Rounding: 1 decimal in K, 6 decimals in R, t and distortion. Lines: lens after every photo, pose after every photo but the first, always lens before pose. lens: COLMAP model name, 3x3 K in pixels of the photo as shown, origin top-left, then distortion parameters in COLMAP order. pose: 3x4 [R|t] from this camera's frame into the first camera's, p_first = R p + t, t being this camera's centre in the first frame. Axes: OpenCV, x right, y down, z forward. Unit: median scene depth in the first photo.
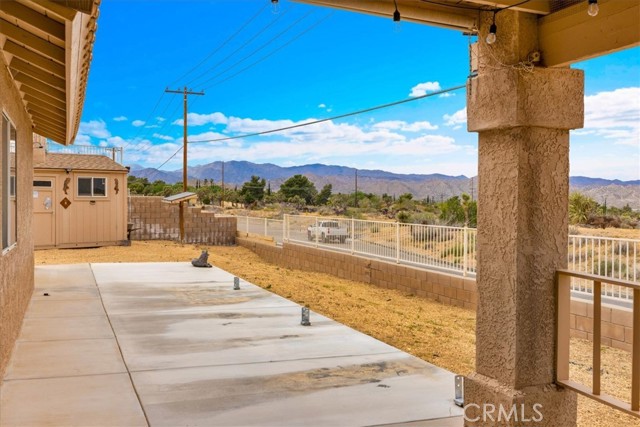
lens RADIAL K [[645.1, 0, 320.0], [0, 645.1, 213.5], [0, 0, 1]] dist [-0.005143, -0.021164]
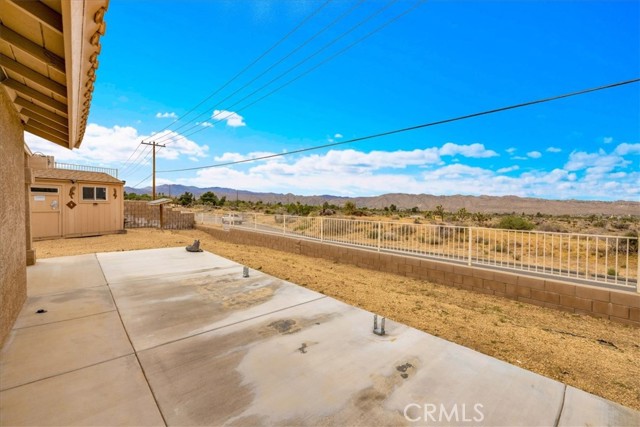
lens RADIAL K [[272.1, 0, 319.3], [0, 272.1, 210.9], [0, 0, 1]] dist [-0.000294, 0.000148]
pose [[0.936065, -0.003160, 0.351812, -0.097581], [0.001299, 0.999984, 0.005526, -0.005315], [-0.351824, -0.004716, 0.936054, 0.253611]]
